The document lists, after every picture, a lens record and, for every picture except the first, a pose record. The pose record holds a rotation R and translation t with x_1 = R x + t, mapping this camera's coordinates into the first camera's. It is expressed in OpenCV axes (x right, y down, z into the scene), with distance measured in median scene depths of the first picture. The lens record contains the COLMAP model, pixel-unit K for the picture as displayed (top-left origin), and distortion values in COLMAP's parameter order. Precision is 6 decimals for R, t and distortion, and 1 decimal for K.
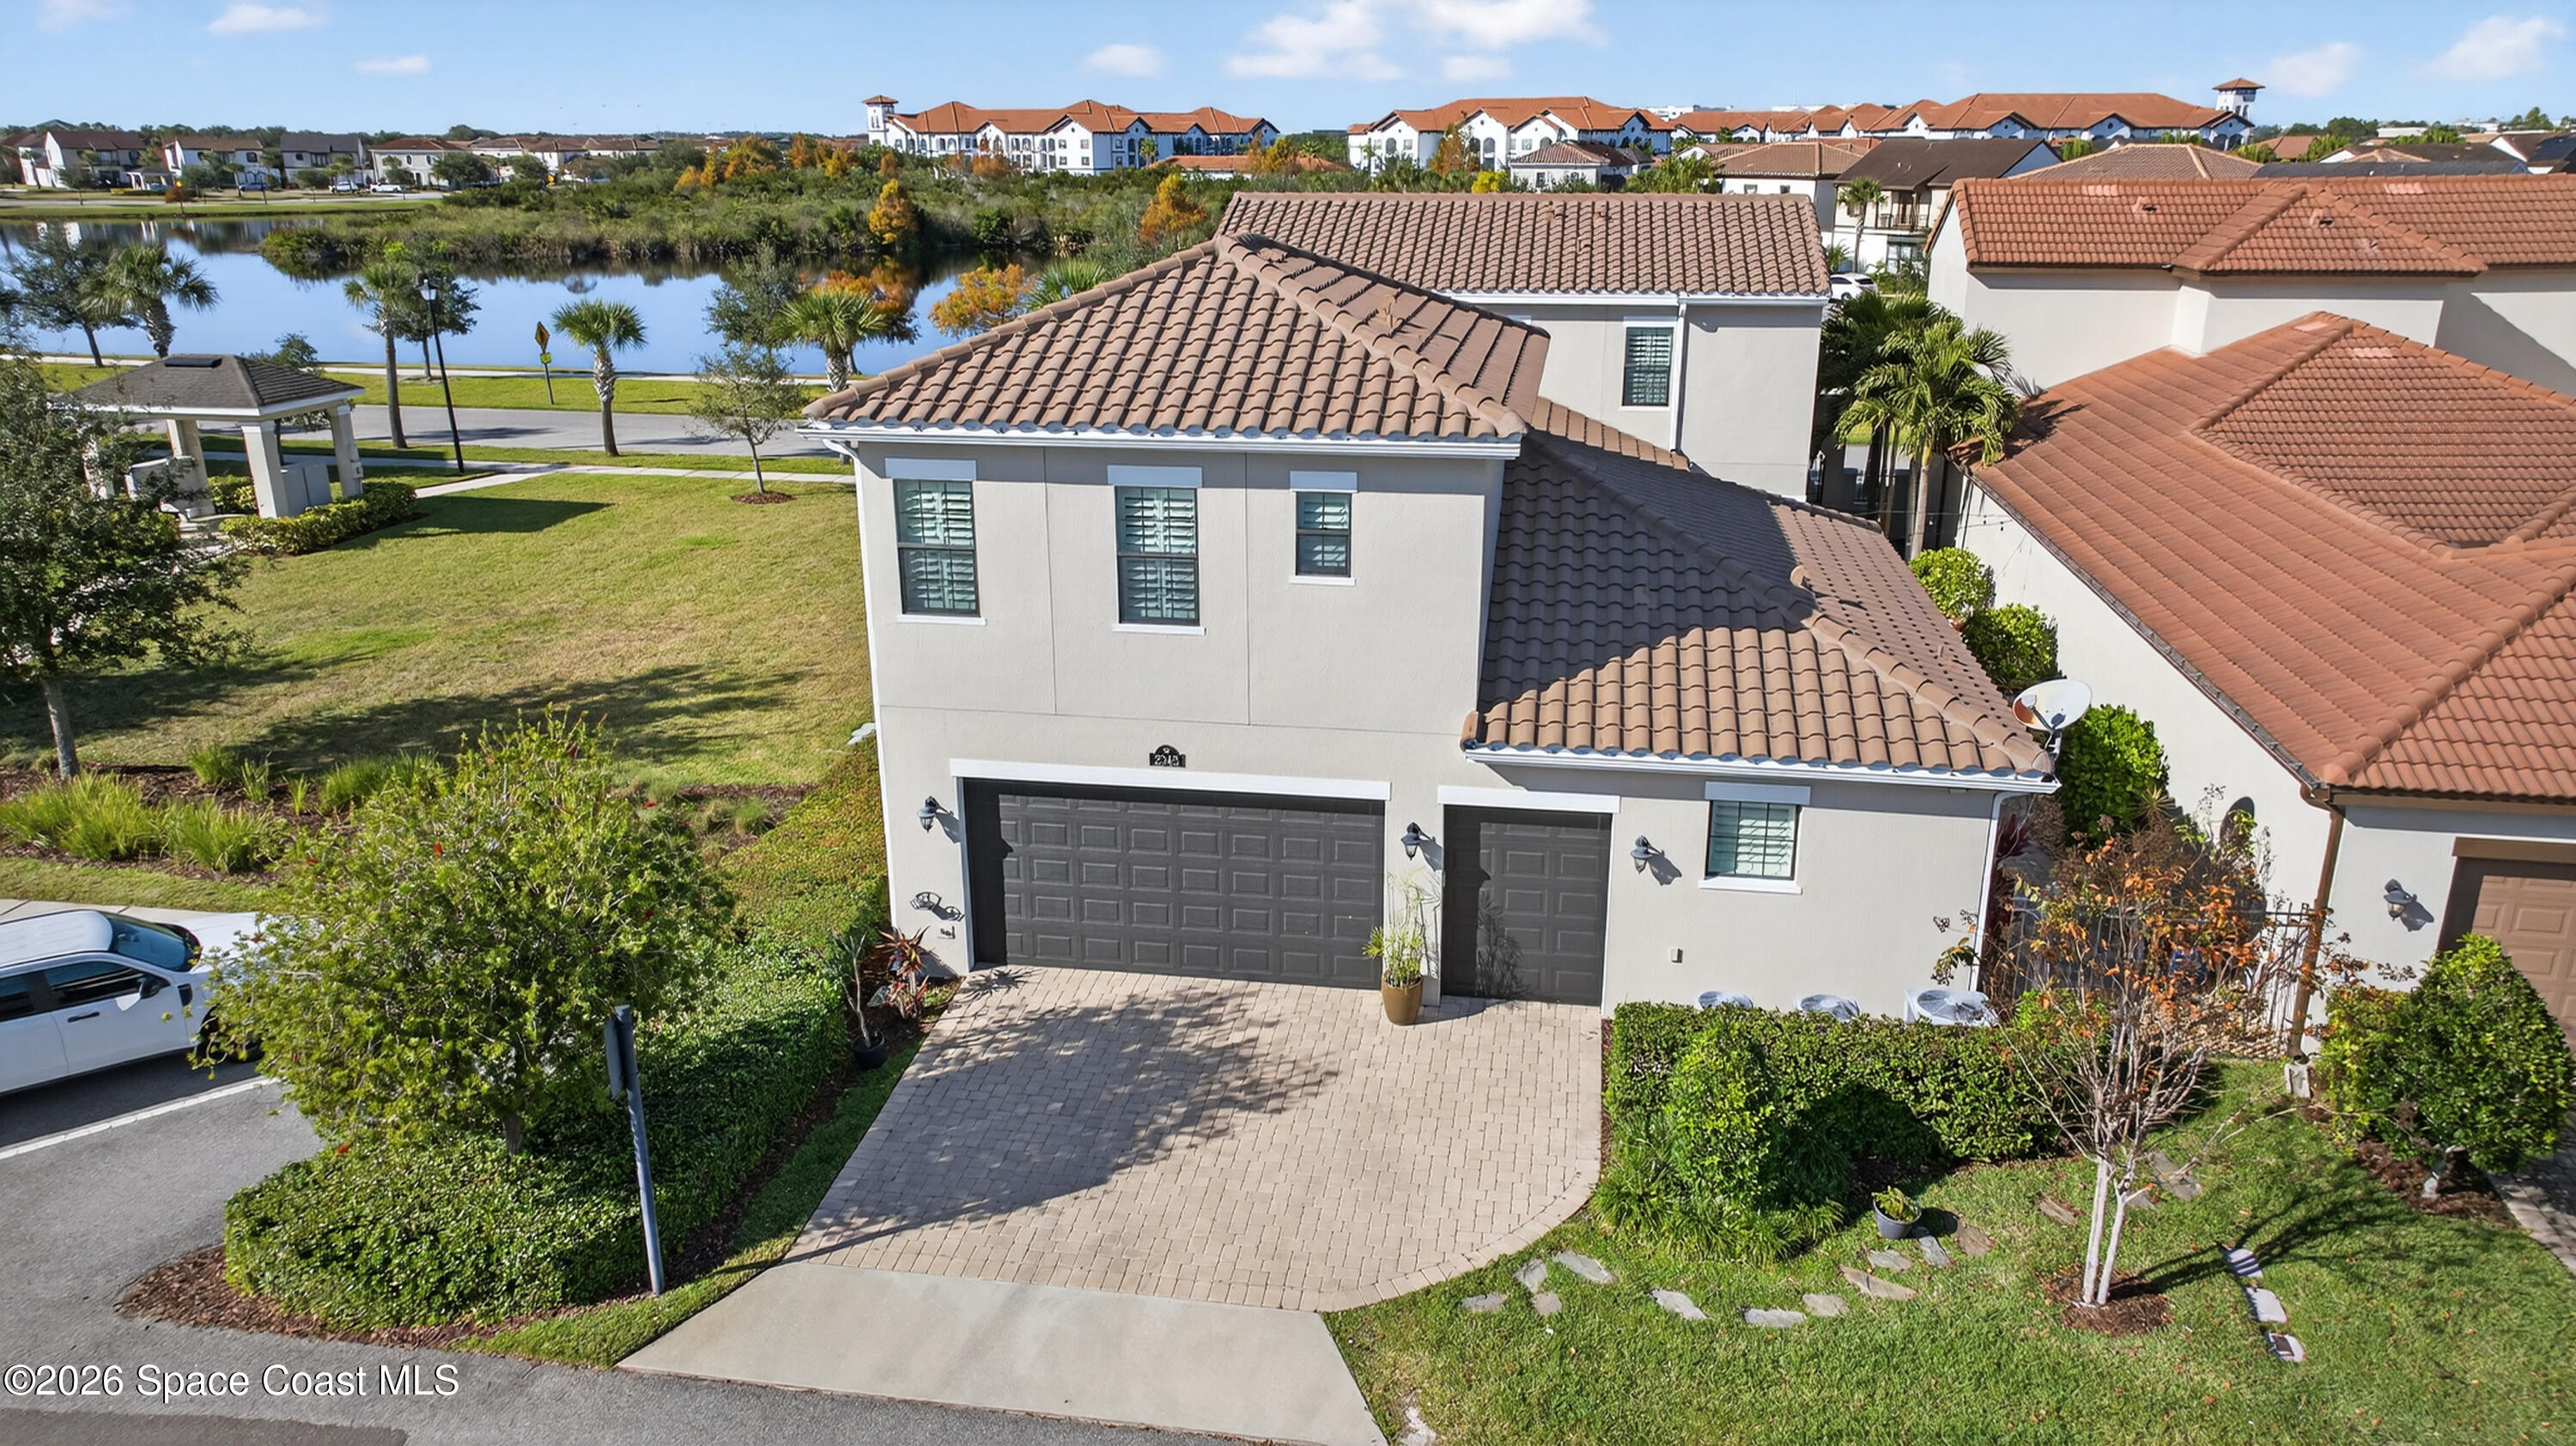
lens RADIAL K [[1778.7, 0, 1310.9], [0, 1778.7, 725.1], [0, 0, 1]] dist [0.014531, 0.012779]
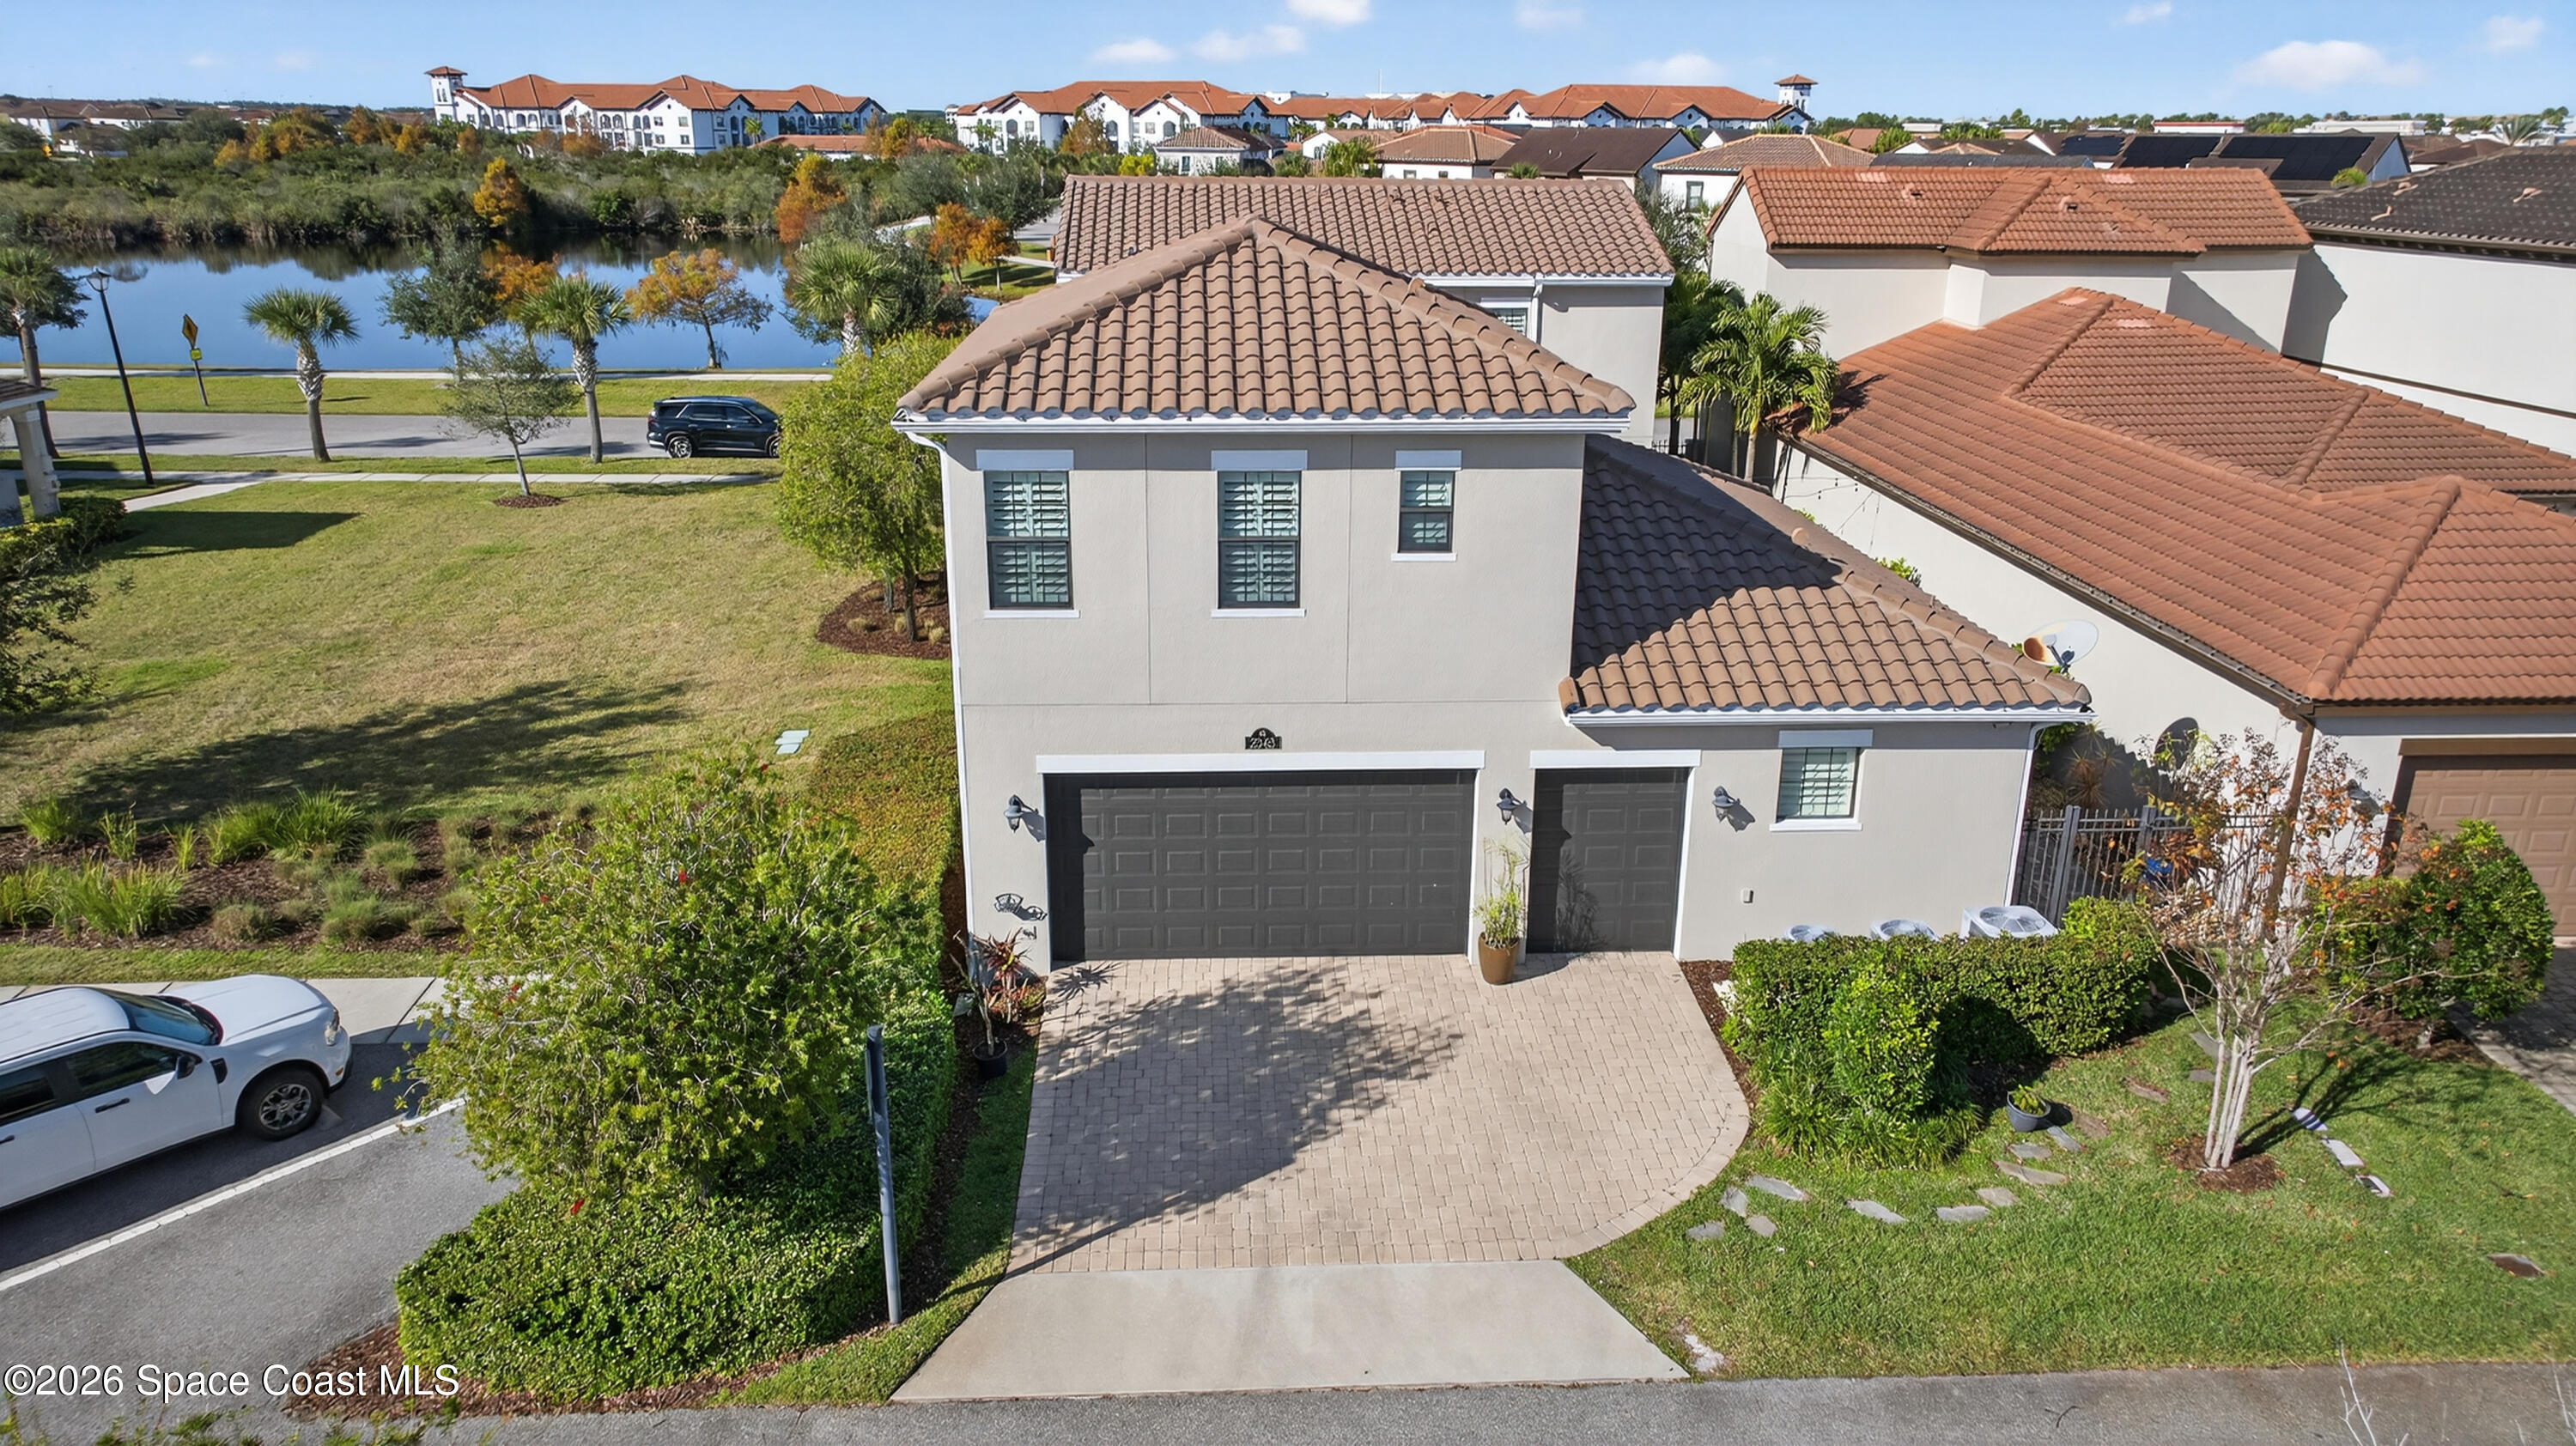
lens RADIAL K [[1778.7, 0, 1307.0], [0, 1778.7, 718.5], [0, 0, 1]] dist [0.014531, 0.012779]
pose [[0.976838, -0.058557, 0.205812, -0.266621], [0.057435, 0.998284, 0.011427, -0.004090], [-0.206128, 0.000659, 0.978525, 0.011104]]
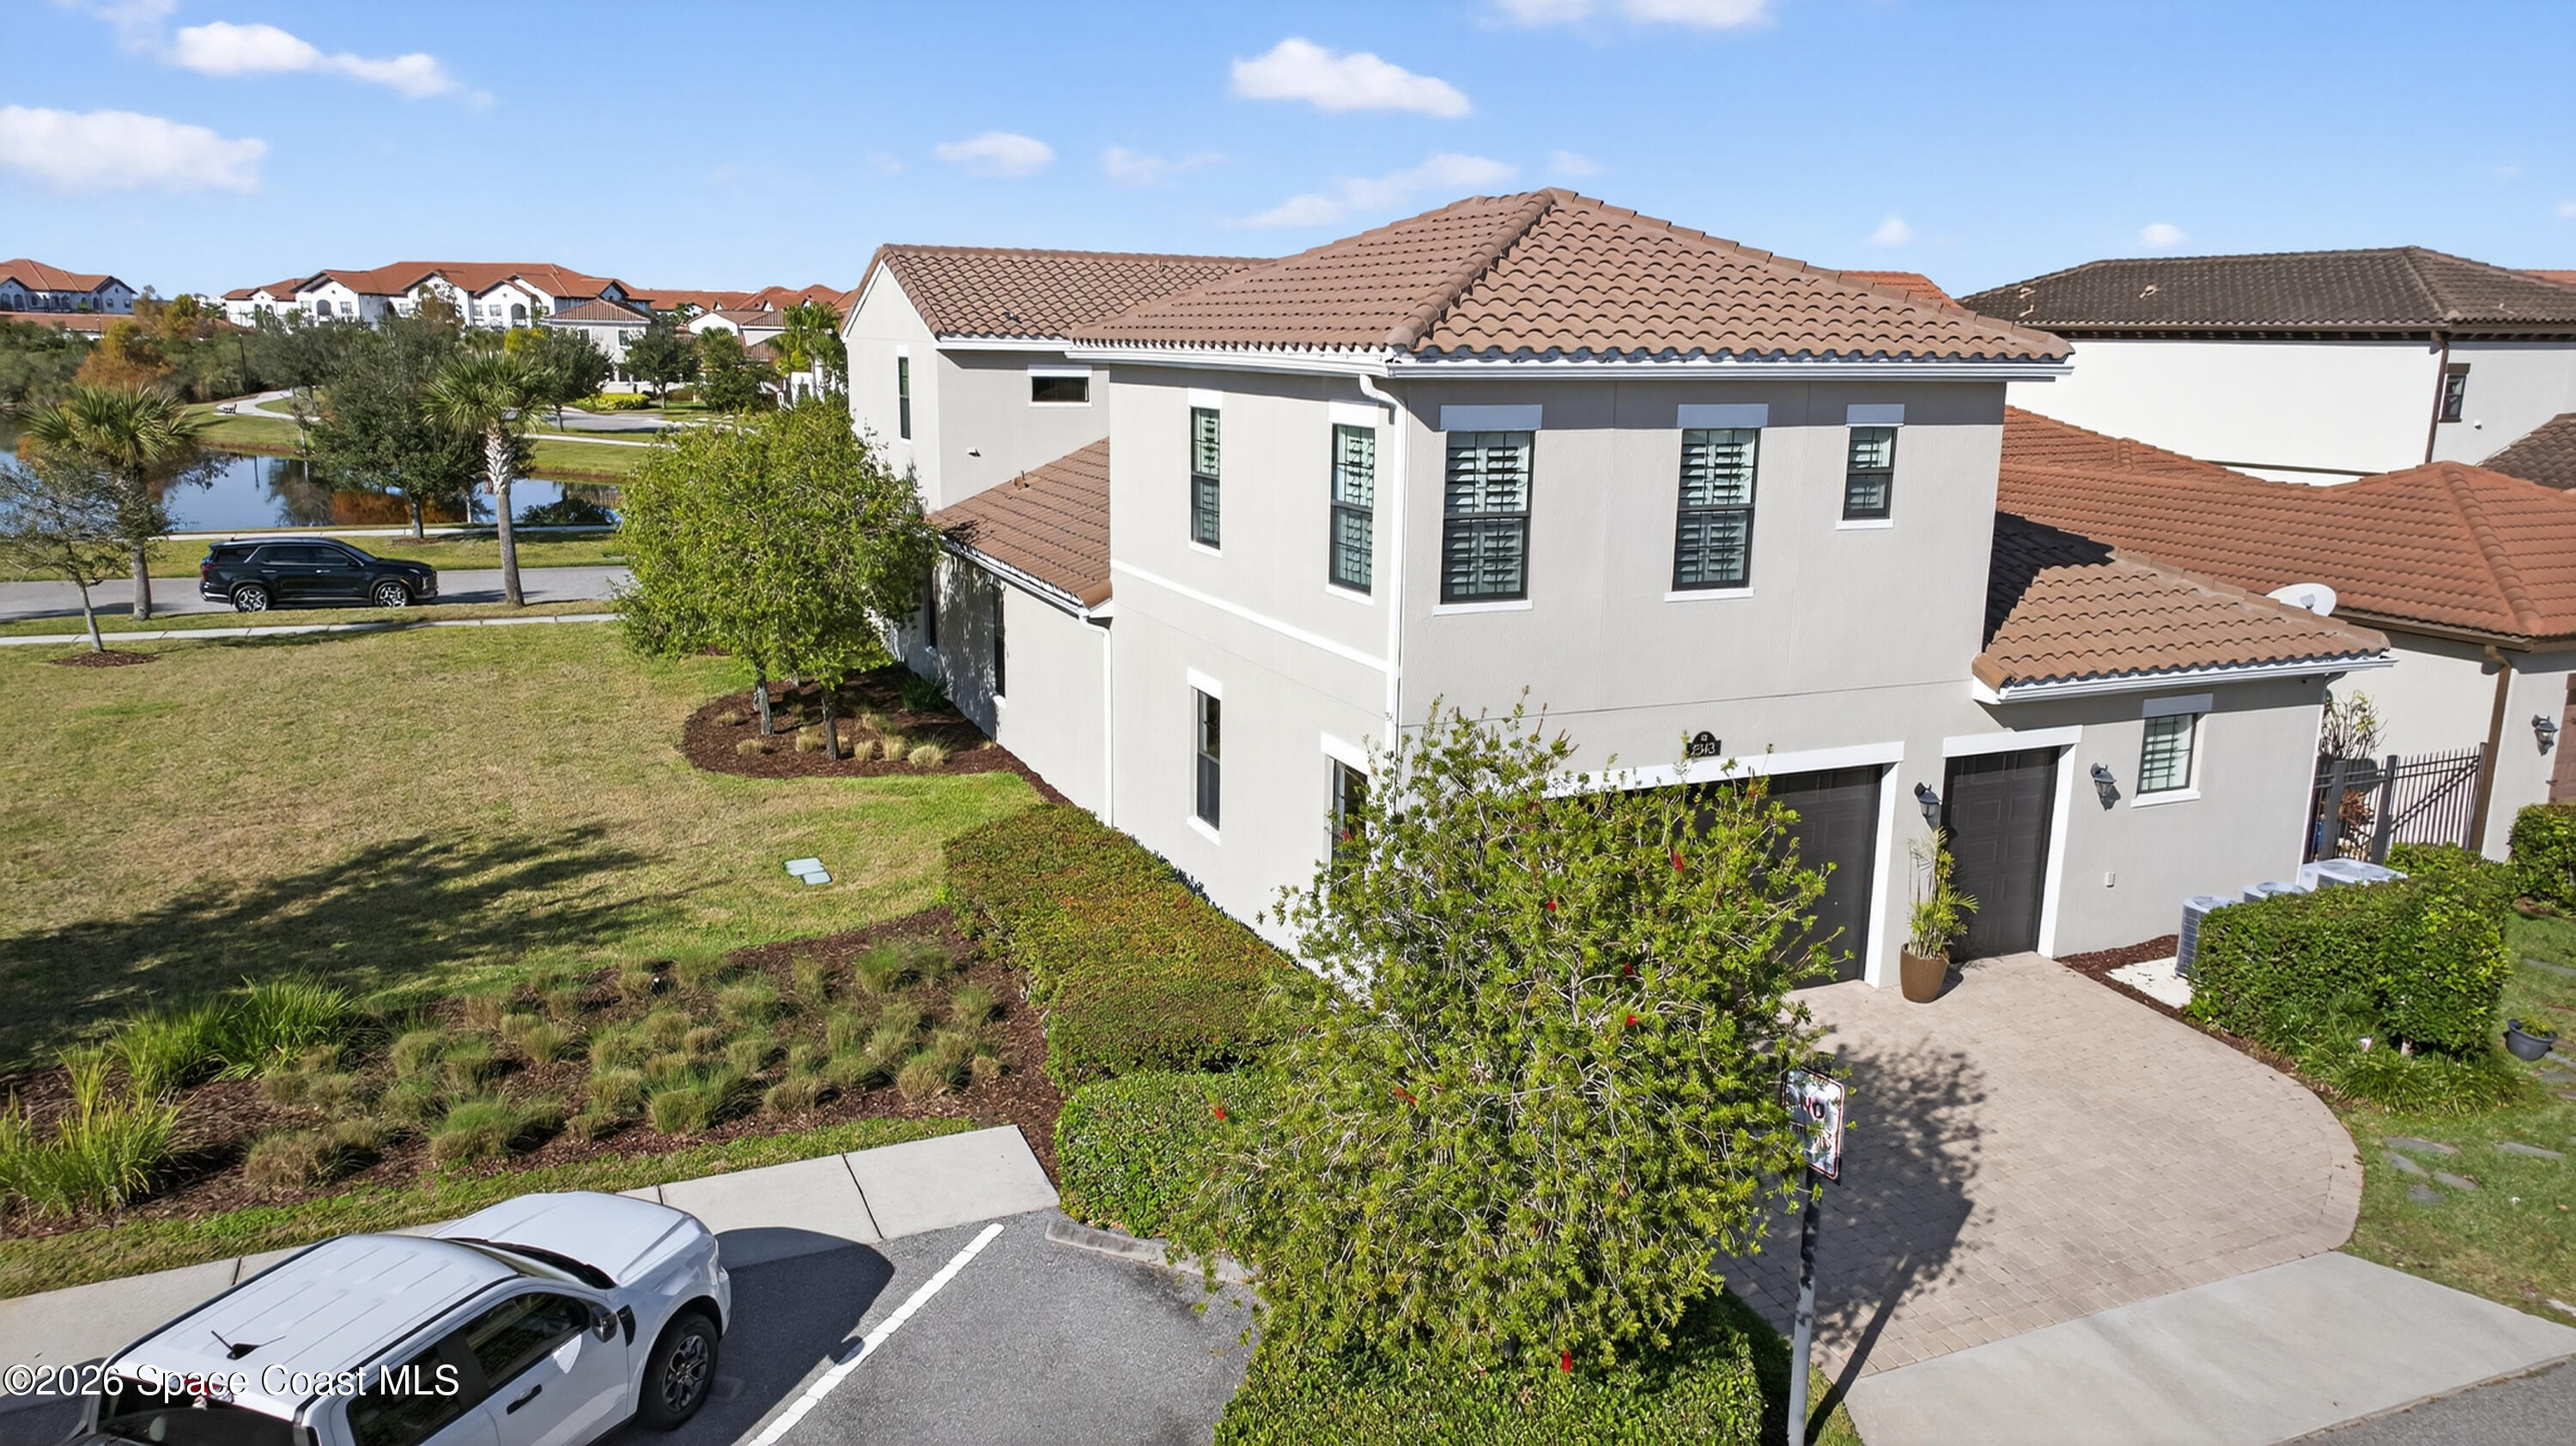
lens RADIAL K [[1778.7, 0, 1296.5], [0, 1778.7, 721.0], [0, 0, 1]] dist [0.014531, 0.012779]
pose [[0.837723, -0.102332, 0.536422, -0.725097], [0.156015, 0.986193, -0.055513, 0.024167], [-0.523335, 0.130195, 0.842122, 0.373659]]
